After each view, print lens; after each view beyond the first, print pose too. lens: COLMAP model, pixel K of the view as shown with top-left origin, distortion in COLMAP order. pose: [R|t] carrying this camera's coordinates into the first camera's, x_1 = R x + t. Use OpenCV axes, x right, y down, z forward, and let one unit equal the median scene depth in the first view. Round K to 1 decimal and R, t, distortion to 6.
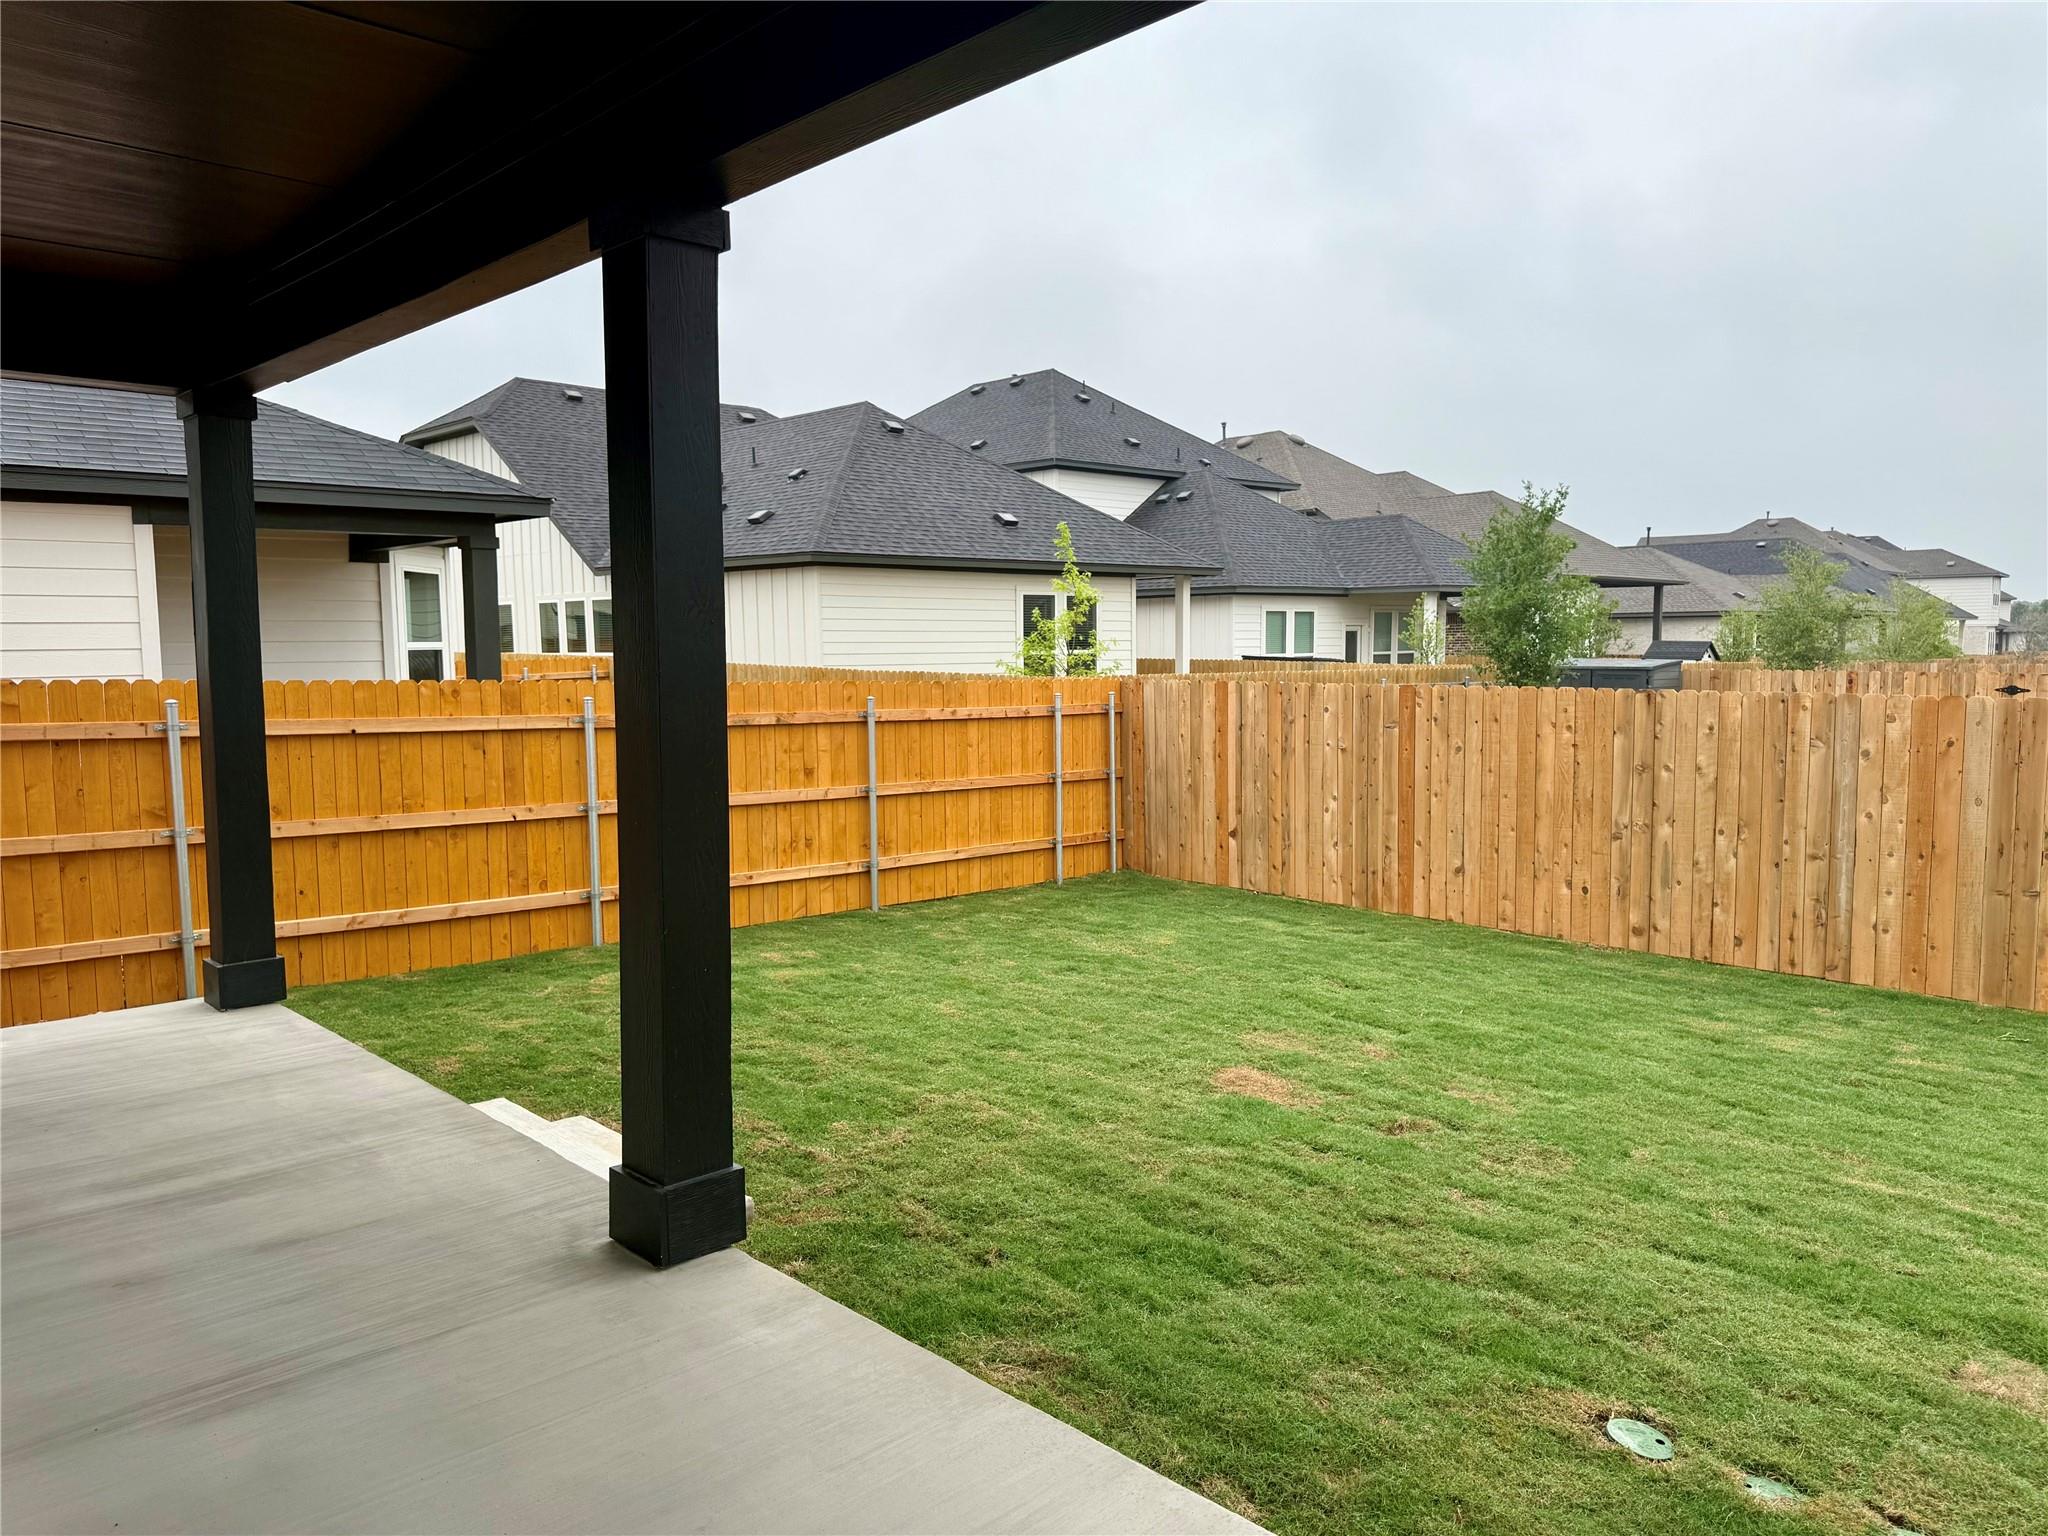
lens RADIAL K [[1490.2, 0, 1024.0], [0, 1490.2, 768.0], [0, 0, 1]] dist [-0.002702, -0.003417]
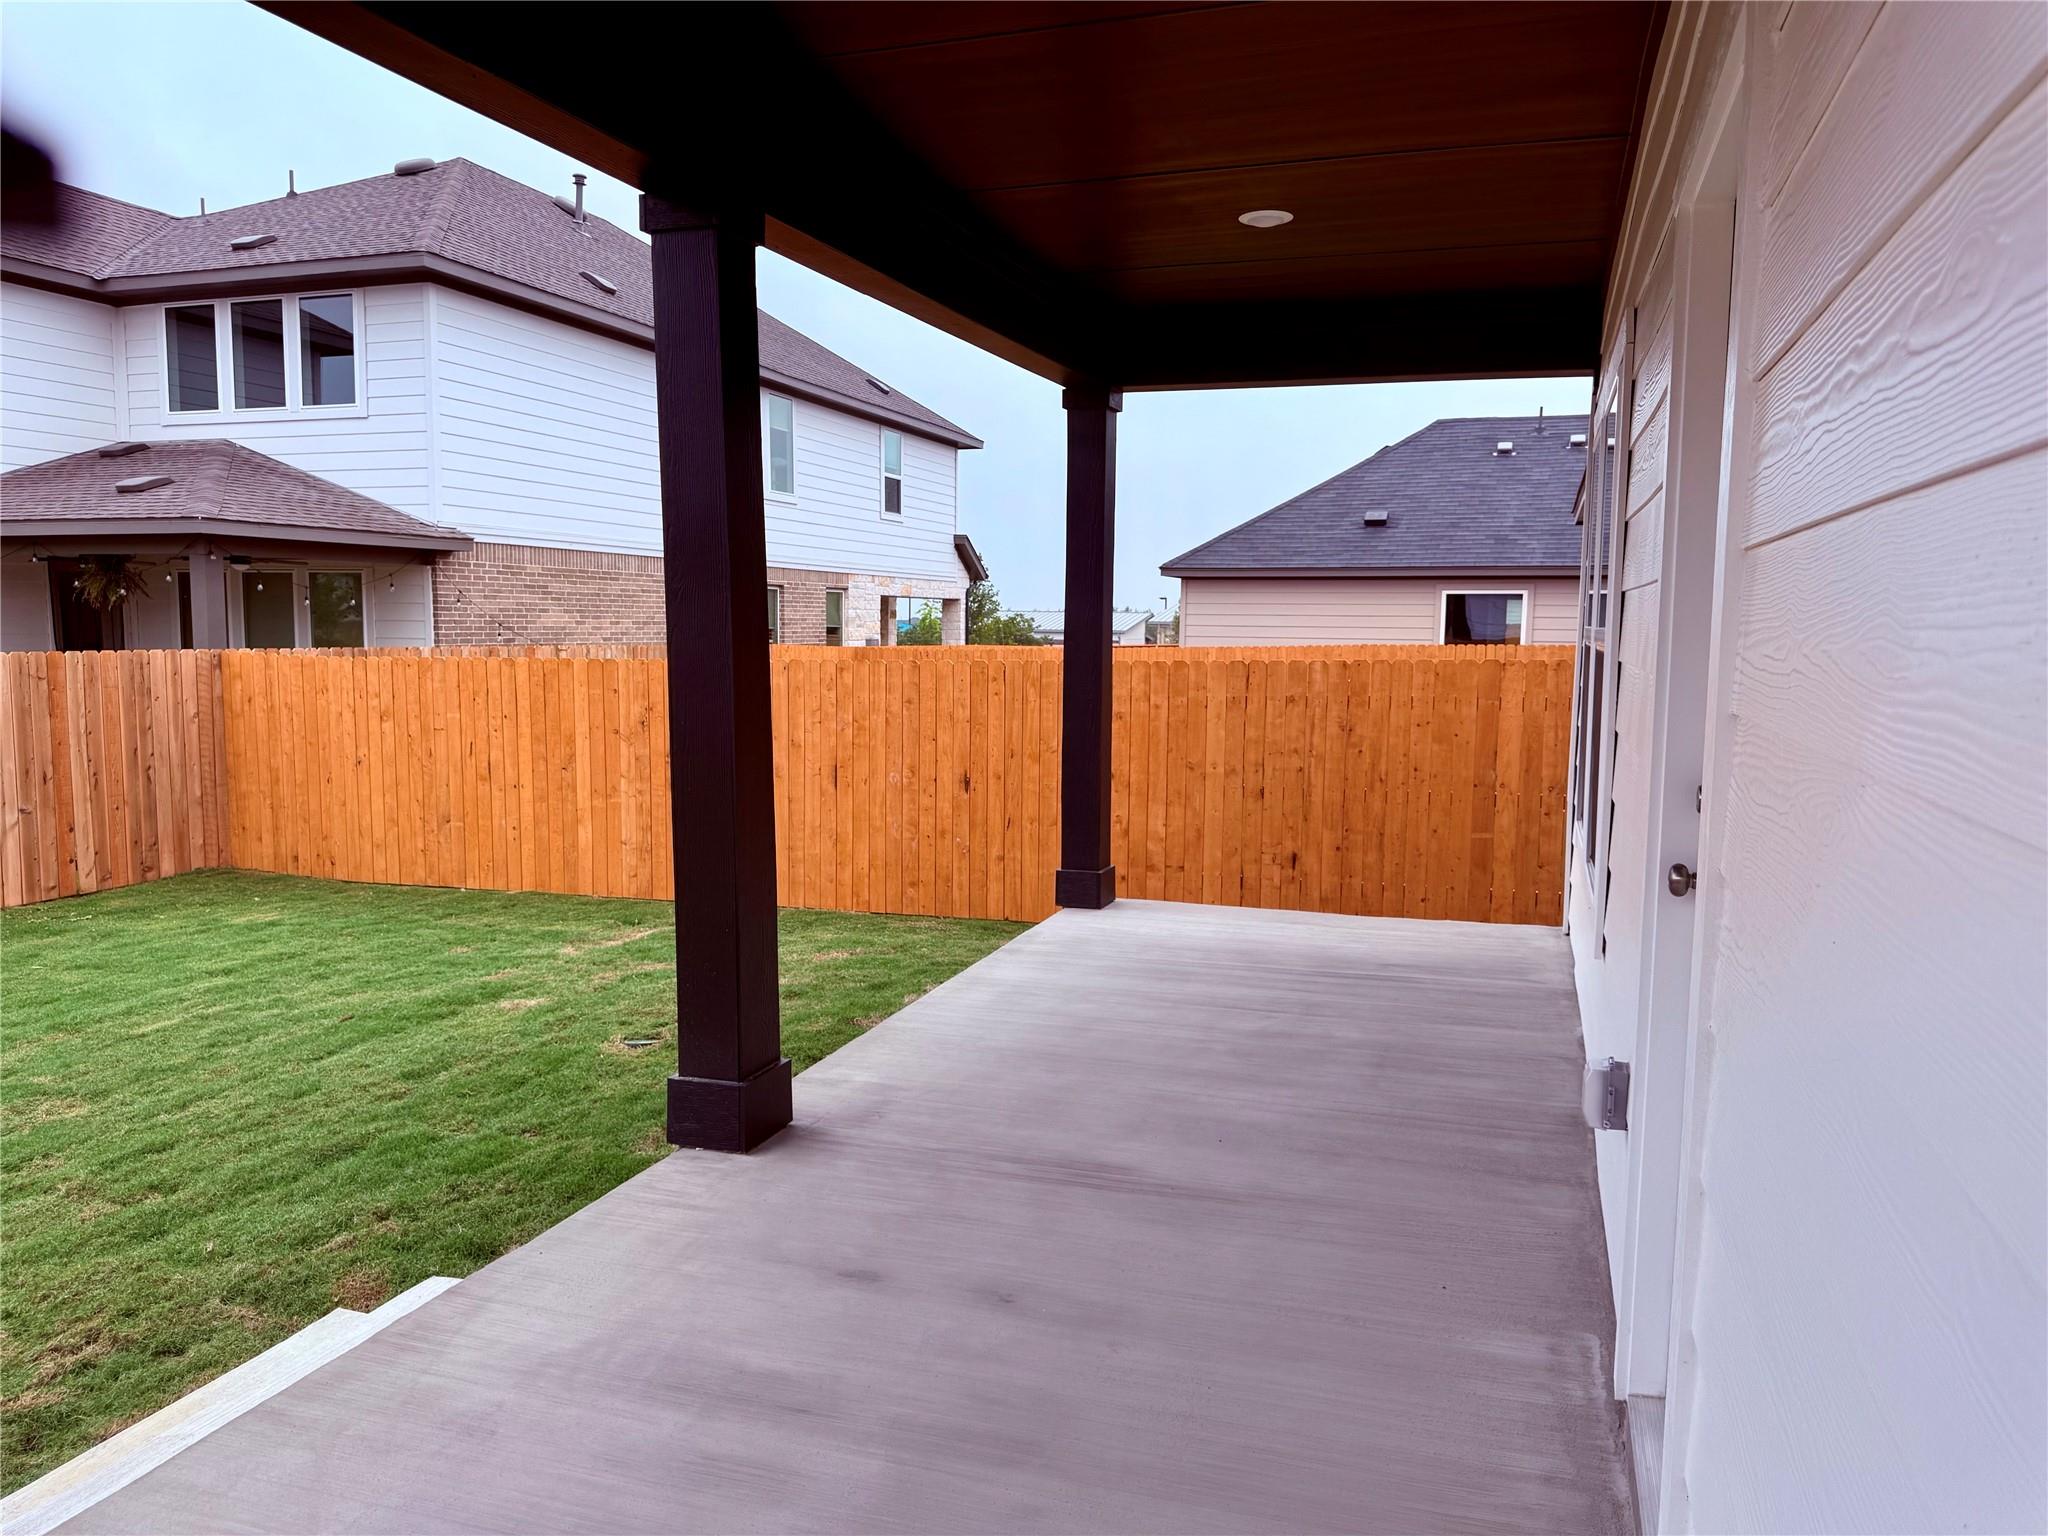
lens RADIAL K [[1490.2, 0, 1024.0], [0, 1490.2, 768.0], [0, 0, 1]] dist [-0.002702, -0.003417]
pose [[-0.468640, -0.086205, 0.879173, -1.185360], [0.067165, 0.988869, 0.132763, -0.085052], [-0.880832, 0.121268, -0.457634, 1.164539]]
